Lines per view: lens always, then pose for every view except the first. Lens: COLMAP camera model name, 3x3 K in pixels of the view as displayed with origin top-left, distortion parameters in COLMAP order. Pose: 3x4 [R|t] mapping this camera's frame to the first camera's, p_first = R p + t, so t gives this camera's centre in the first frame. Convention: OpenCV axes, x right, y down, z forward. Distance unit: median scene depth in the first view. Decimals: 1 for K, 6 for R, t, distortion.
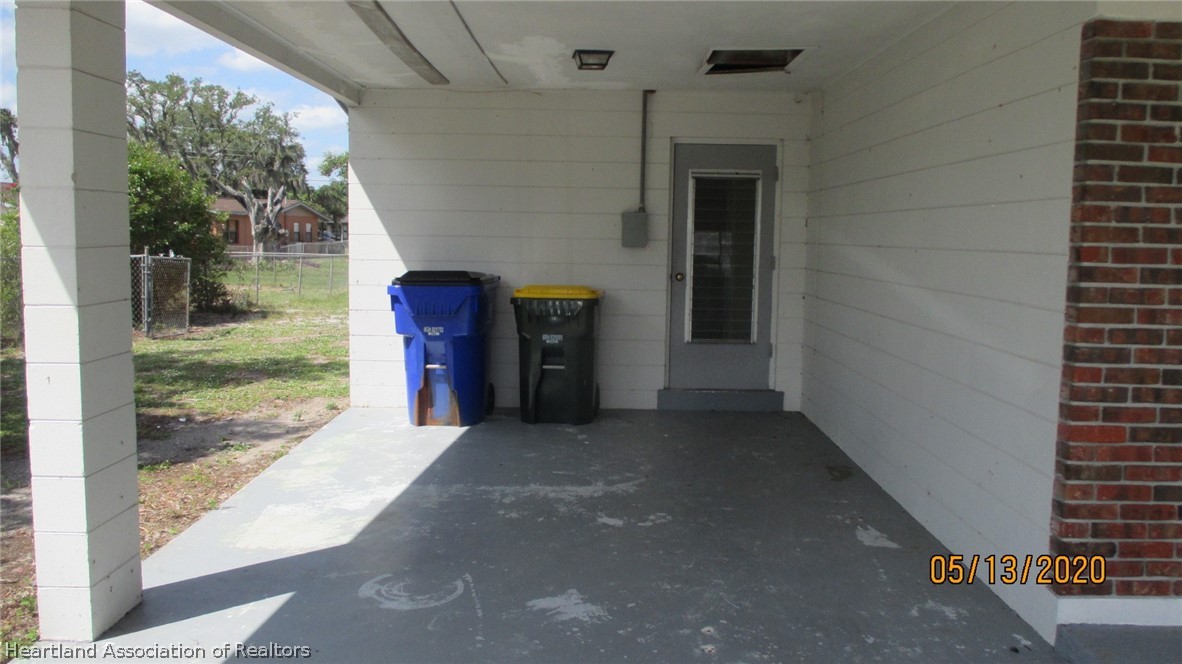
lens RADIAL K [[1023.6, 0, 593.1], [0, 1023.6, 333.0], [0, 0, 1]] dist [-0.015728, 0.002247]
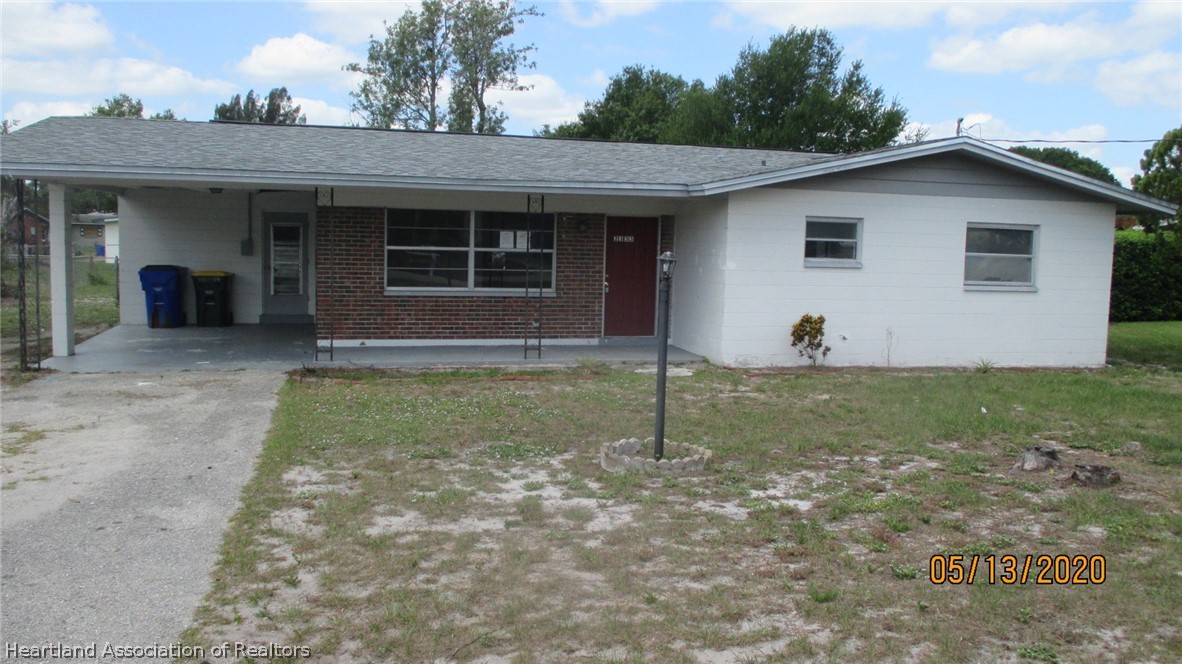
lens RADIAL K [[1023.6, 0, 589.3], [0, 1023.6, 329.0], [0, 0, 1]] dist [-0.015728, 0.002247]
pose [[0.970211, -0.018687, 0.241540, 0.241676], [0.019483, 0.999810, -0.000907, 0.109003], [-0.241477, 0.005586, 0.970390, -1.543492]]
